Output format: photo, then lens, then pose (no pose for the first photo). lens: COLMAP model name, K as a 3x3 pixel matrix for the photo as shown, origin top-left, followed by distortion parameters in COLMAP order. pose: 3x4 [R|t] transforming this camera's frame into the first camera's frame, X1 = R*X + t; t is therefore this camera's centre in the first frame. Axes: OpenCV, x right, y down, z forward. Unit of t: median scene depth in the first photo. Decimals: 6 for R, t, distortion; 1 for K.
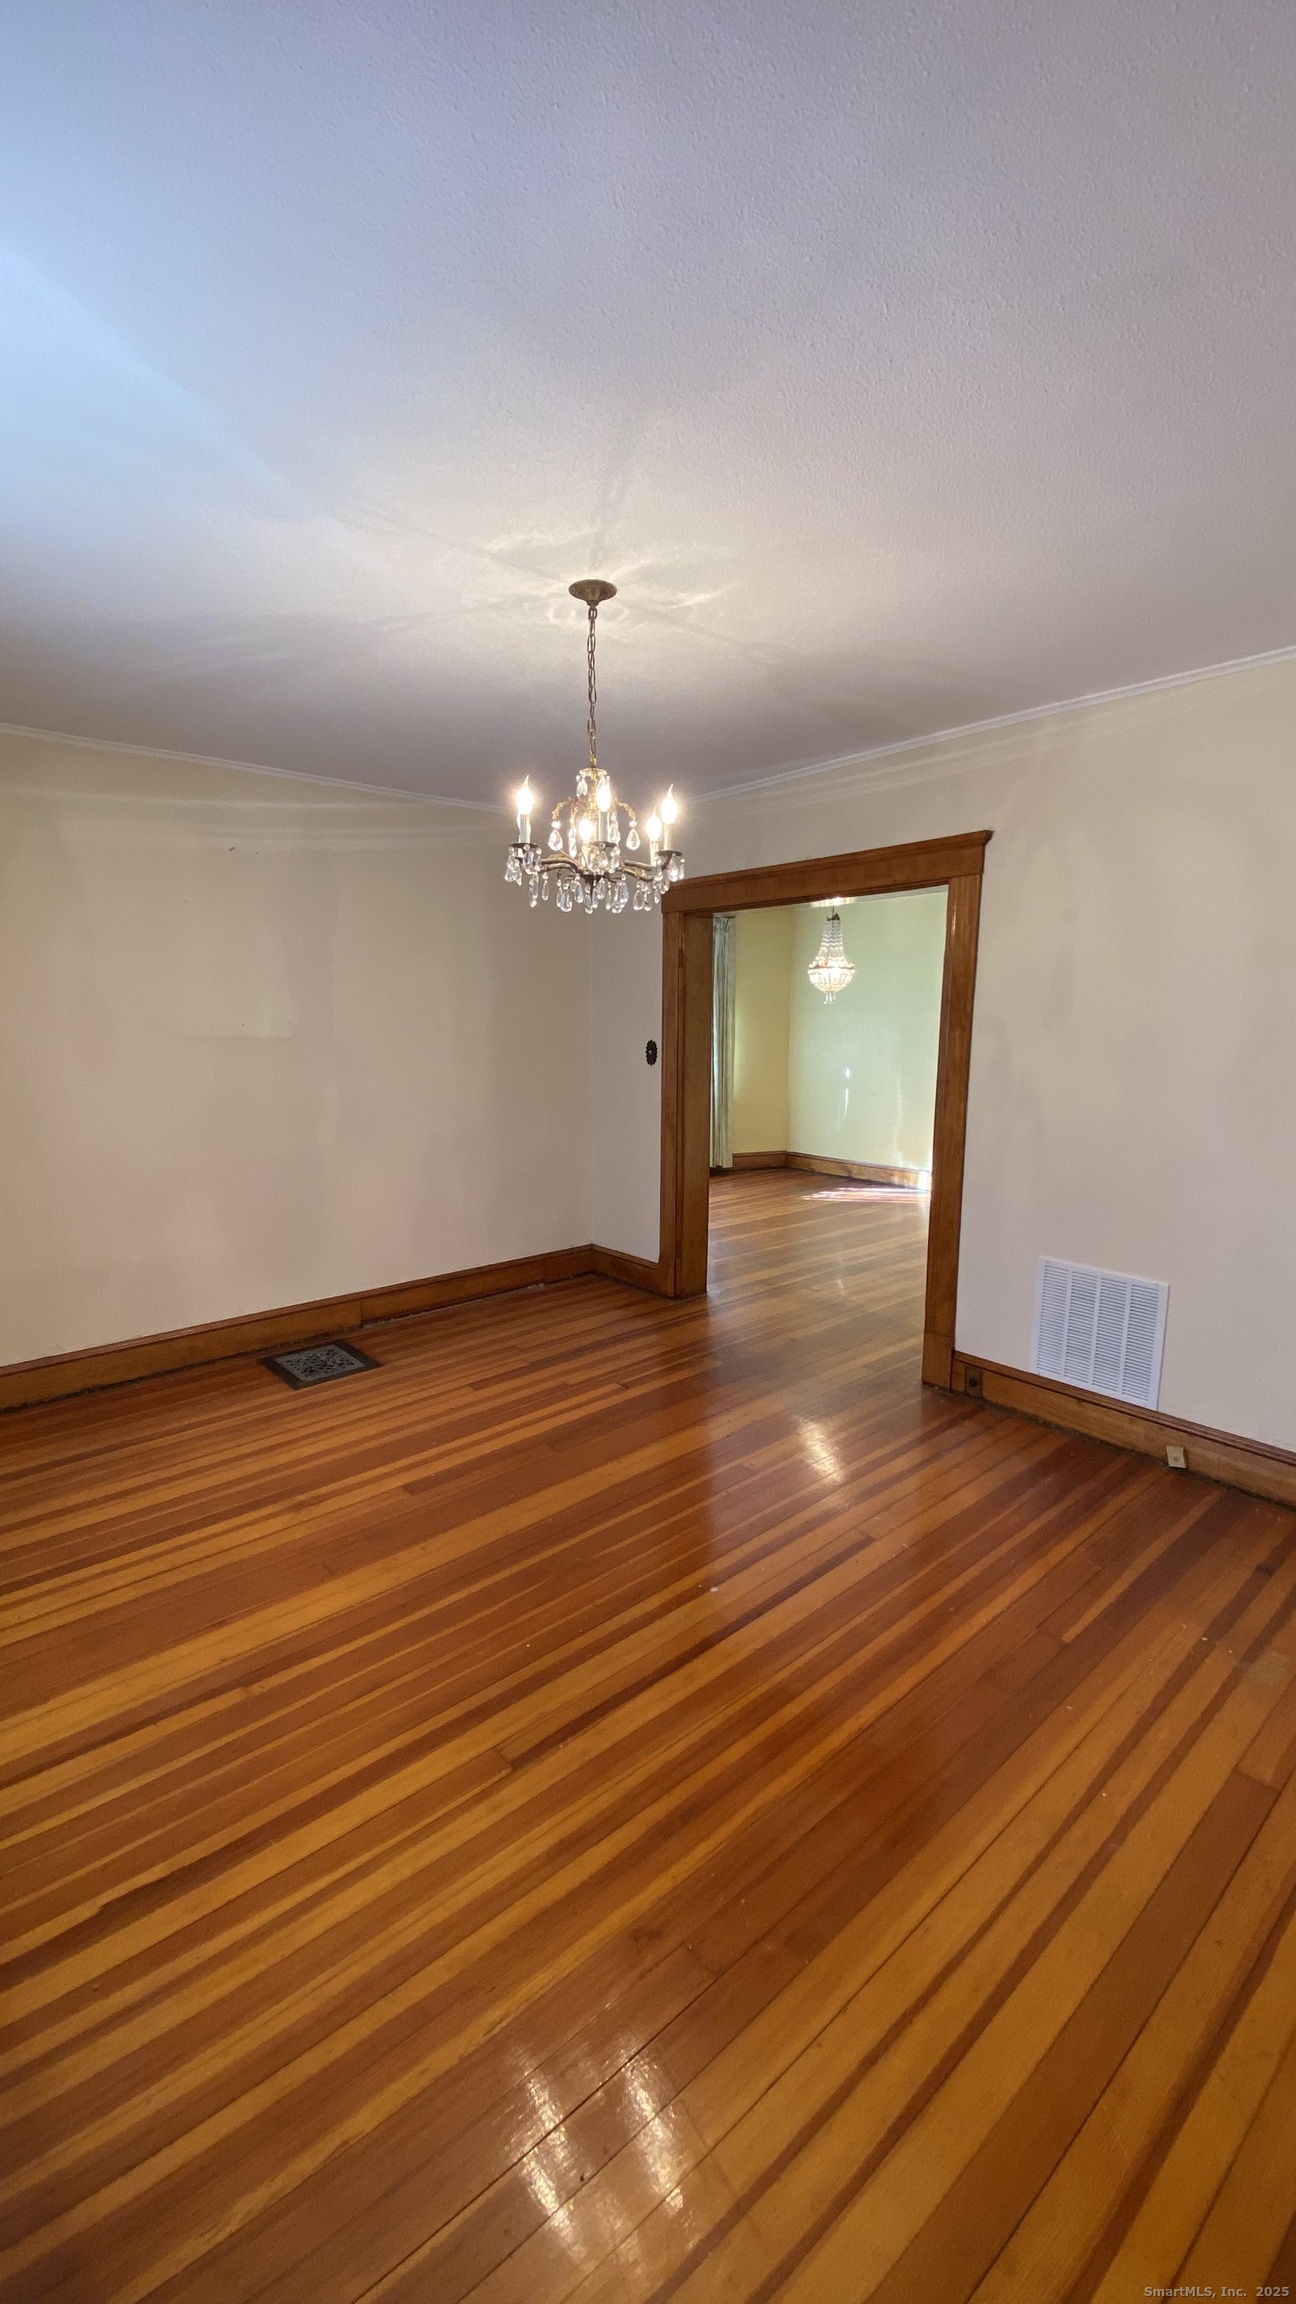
lens RADIAL K [[941.9, 0, 648.0], [0, 941.9, 1152.0], [0, 0, 1]] dist [0.075736, -0.066130]
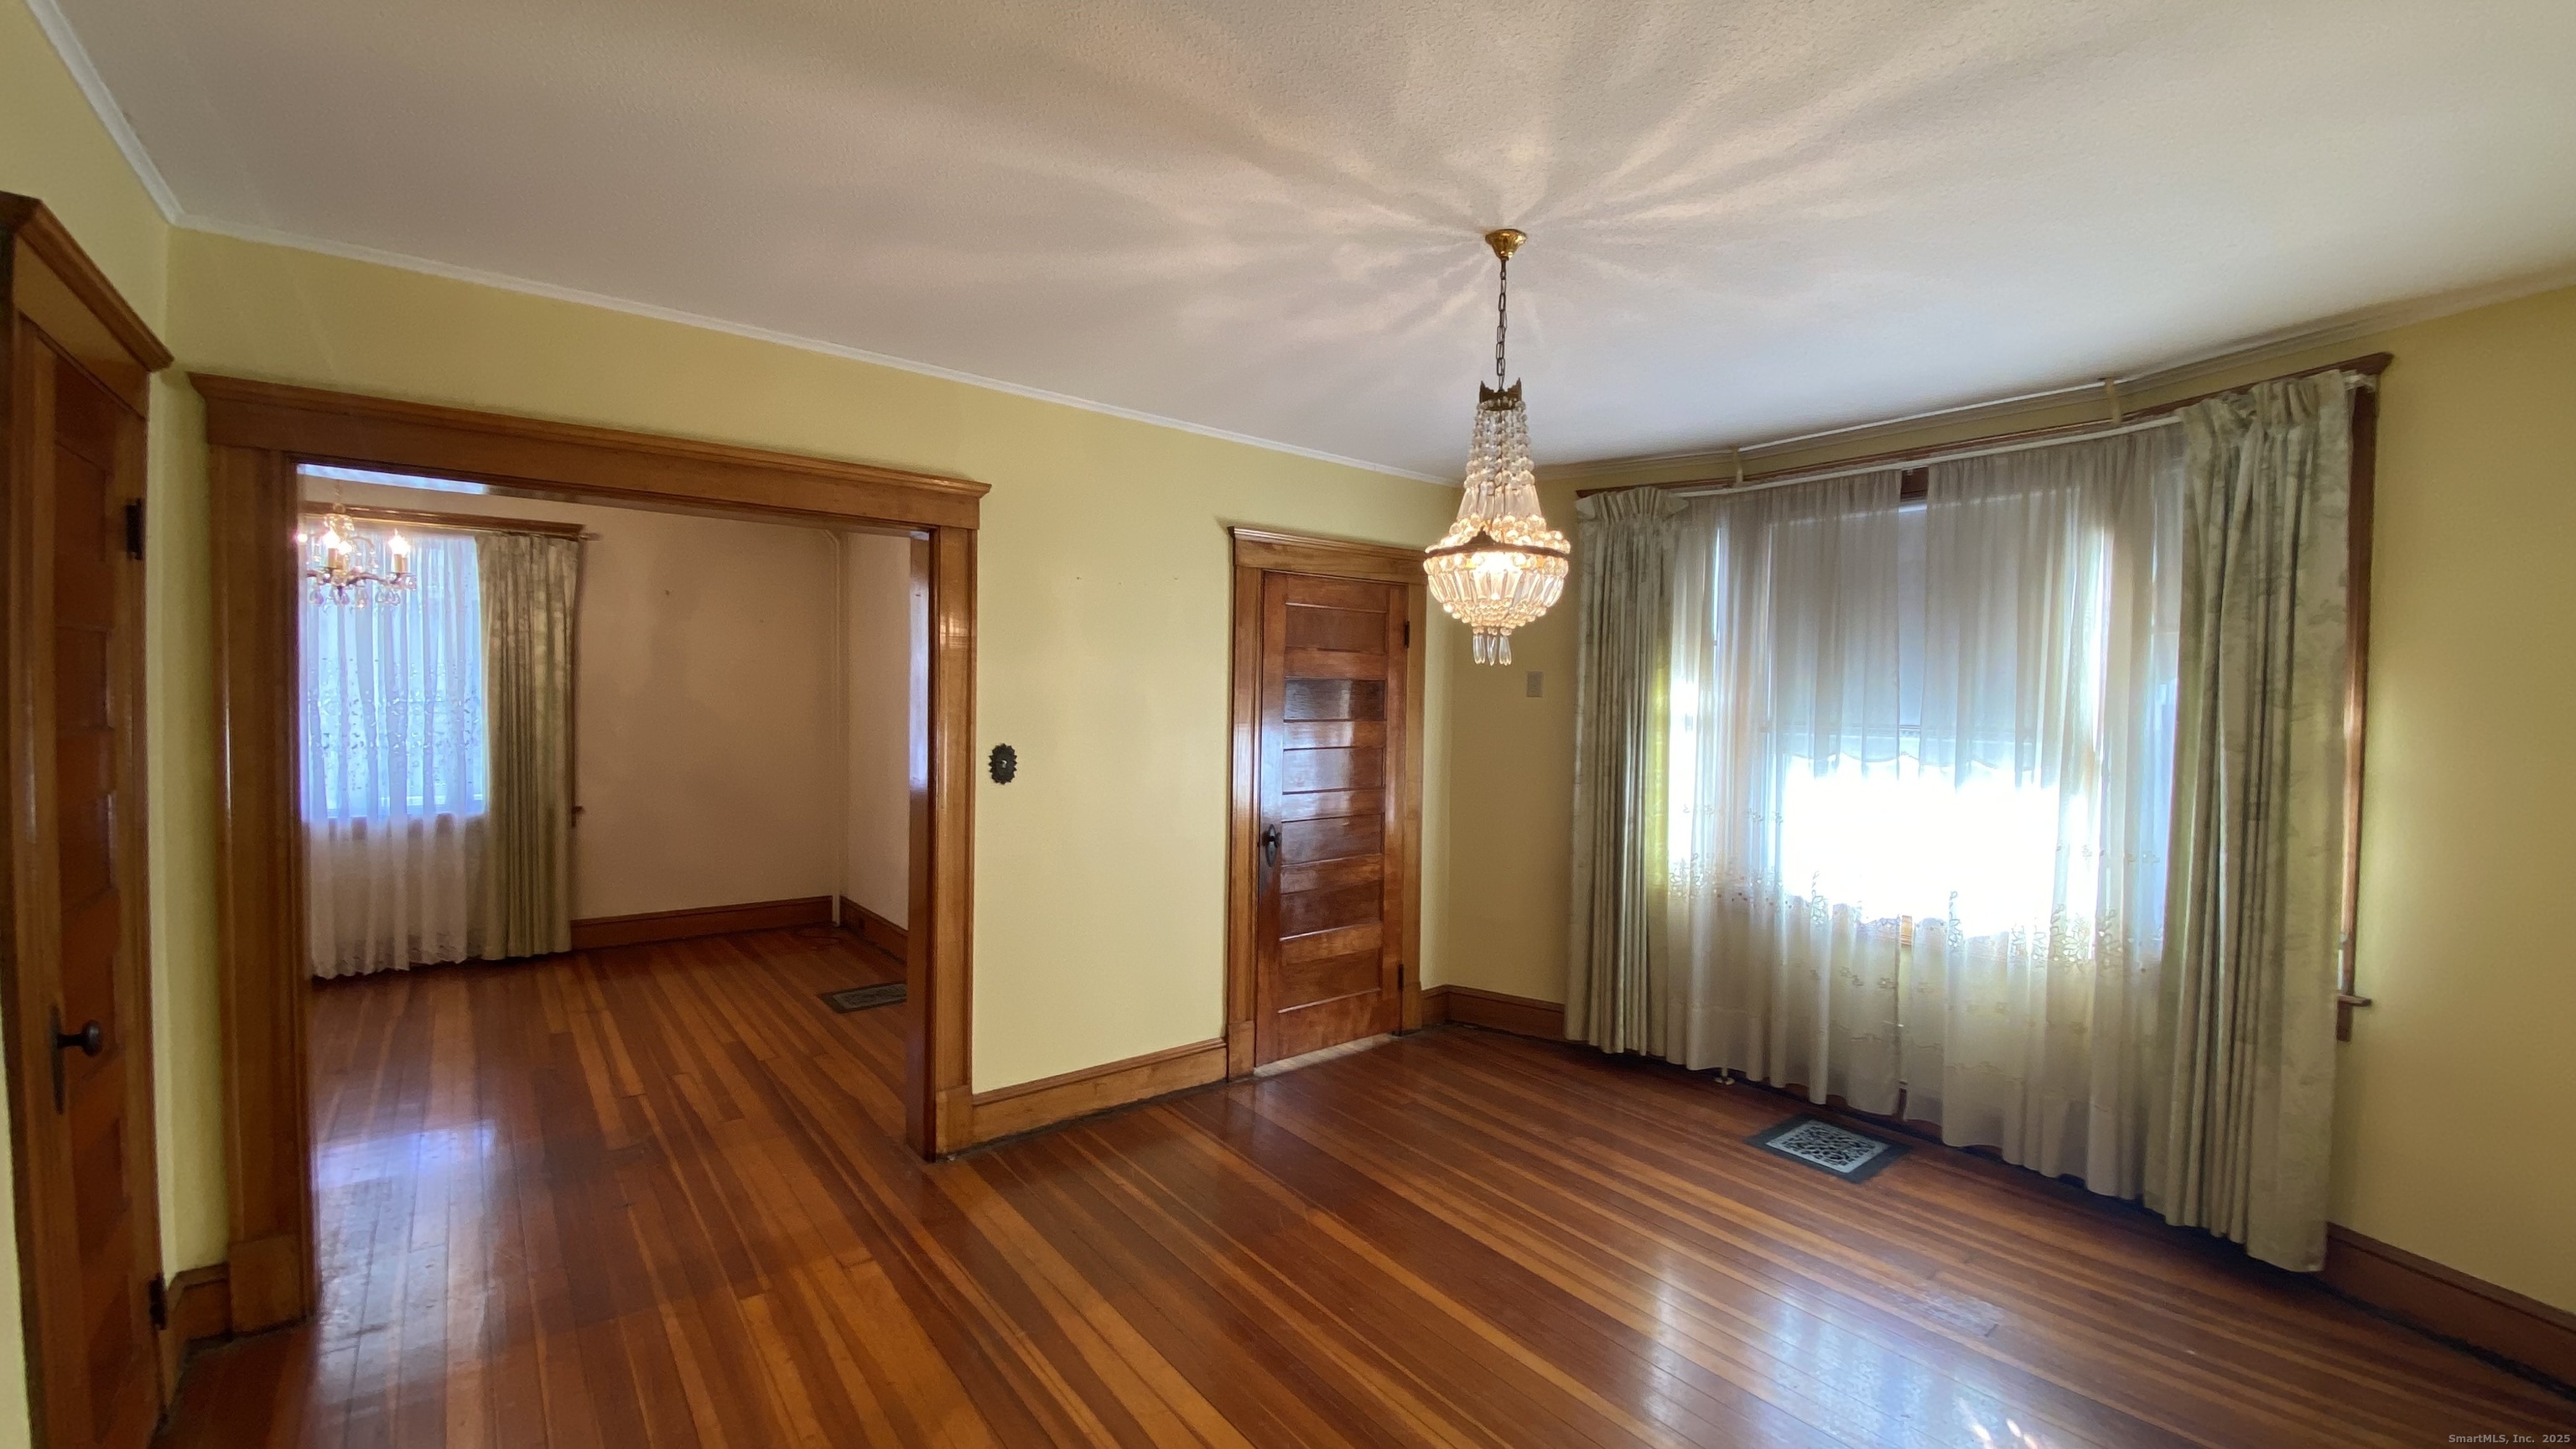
lens RADIAL K [[1053.1, 0, 1288.0], [0, 1053.1, 721.6], [0, 0, 1]] dist [0.075736, -0.066130]
pose [[-0.071909, 0.019717, -0.997216, 1.051304], [-0.166579, 0.985525, 0.031498, -0.262140], [0.983402, 0.168381, -0.067584, 1.842687]]
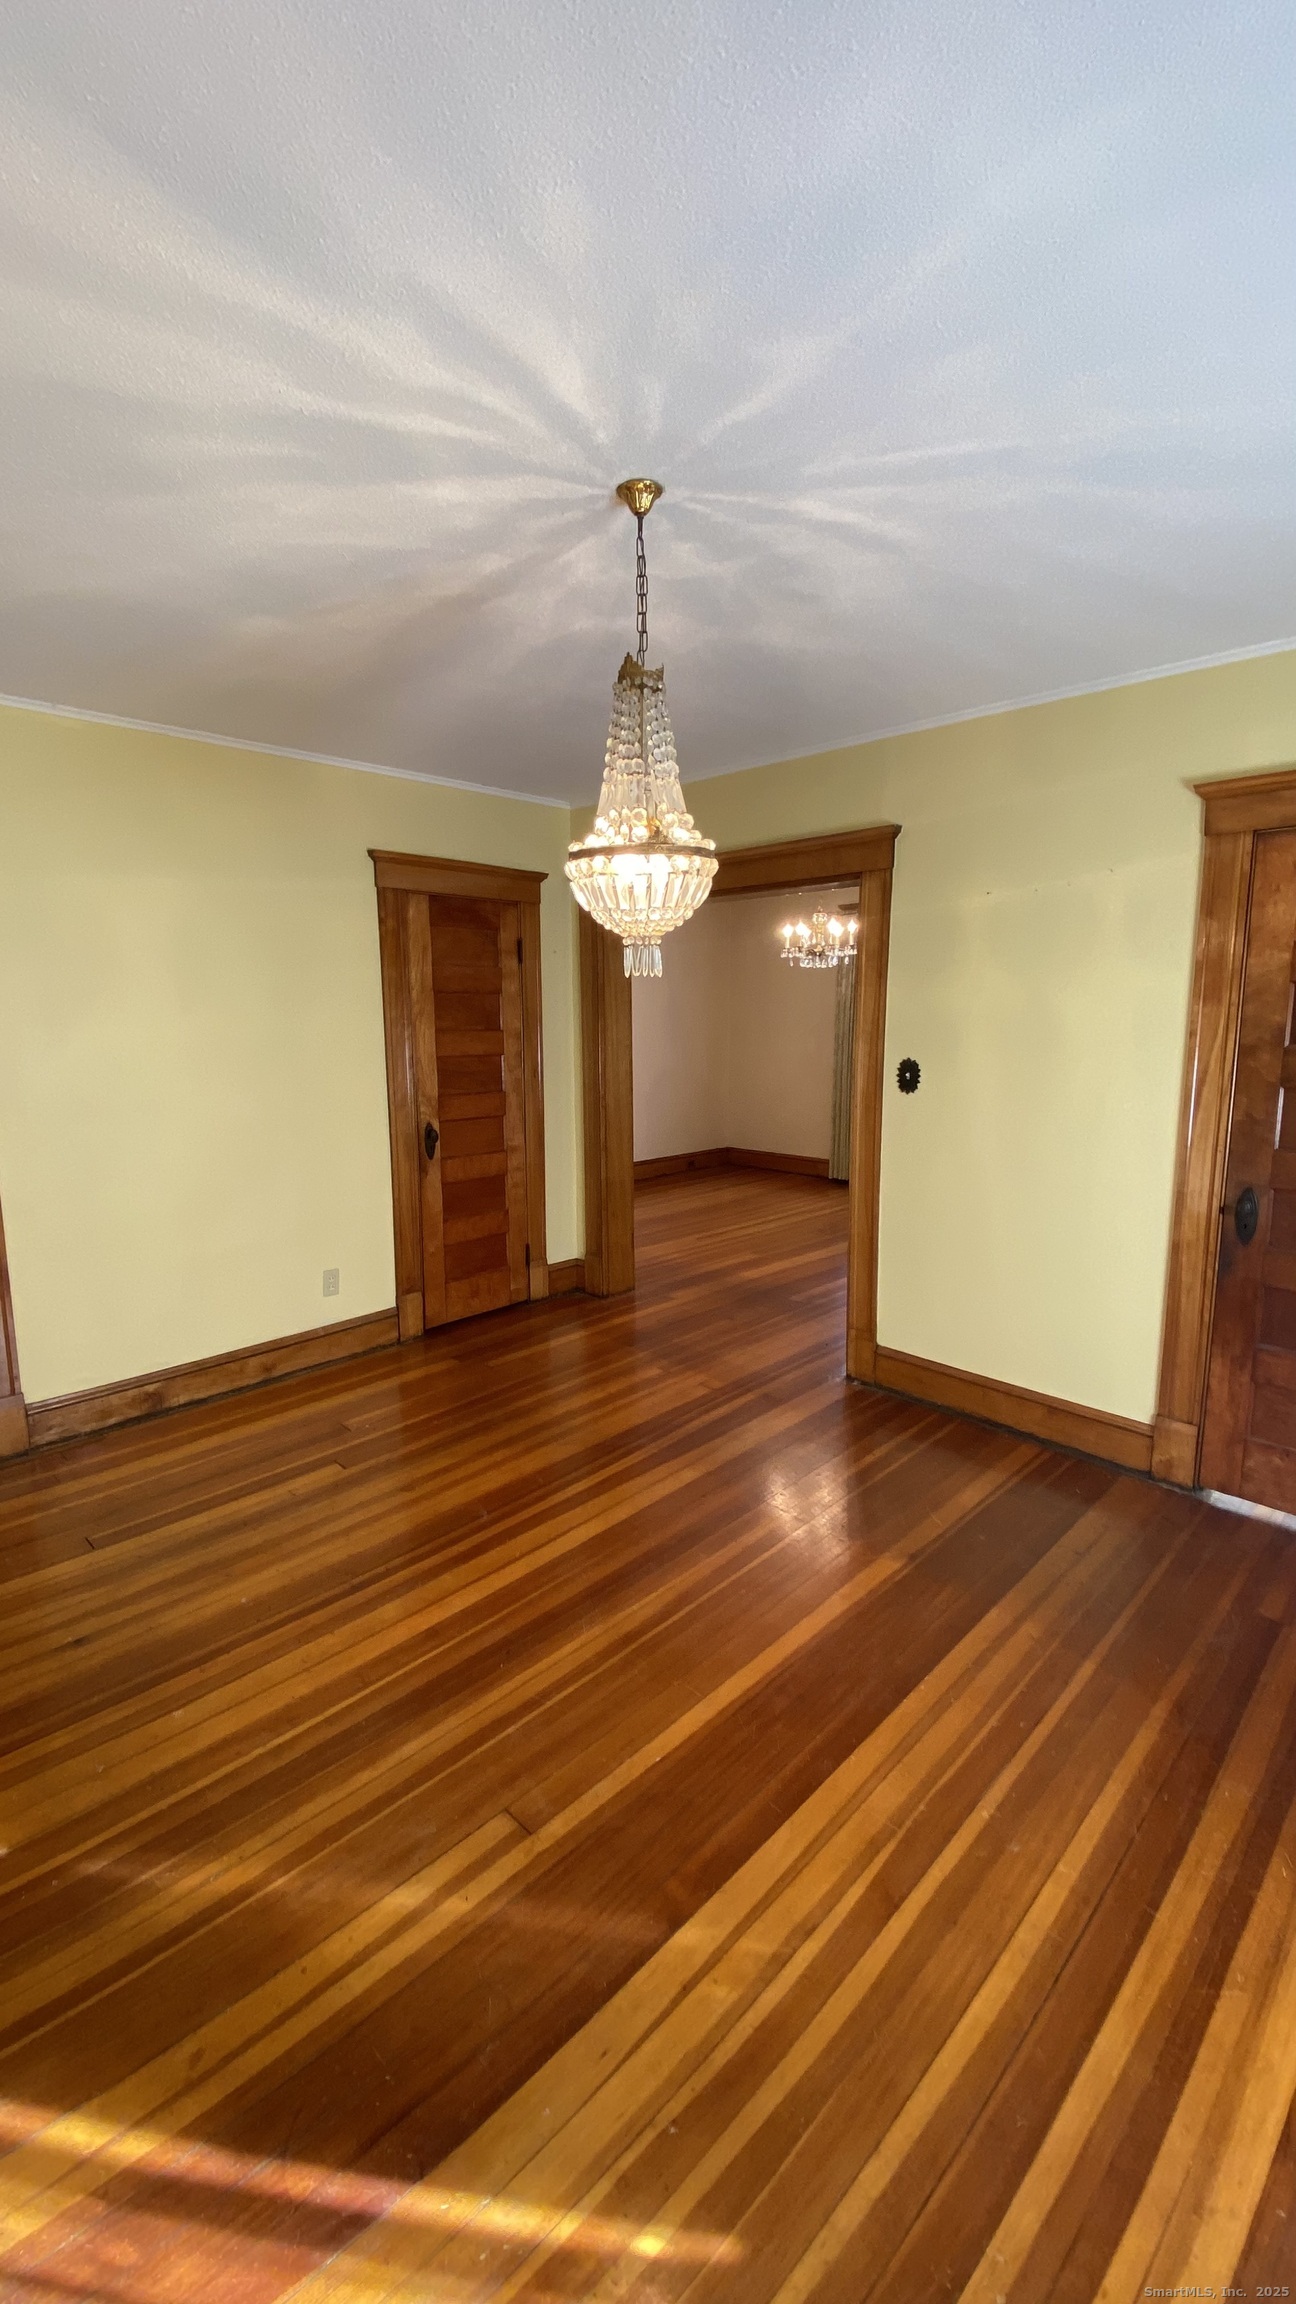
lens RADIAL K [[931.2, 0, 648.0], [0, 931.2, 1152.0], [0, 0, 1]] dist [0.023757, -0.020041]
pose [[-0.998587, -0.001429, -0.053120, 0.407204], [-0.017509, 0.952661, 0.303530, -0.366561], [0.050172, 0.304032, -0.951340, 2.477413]]
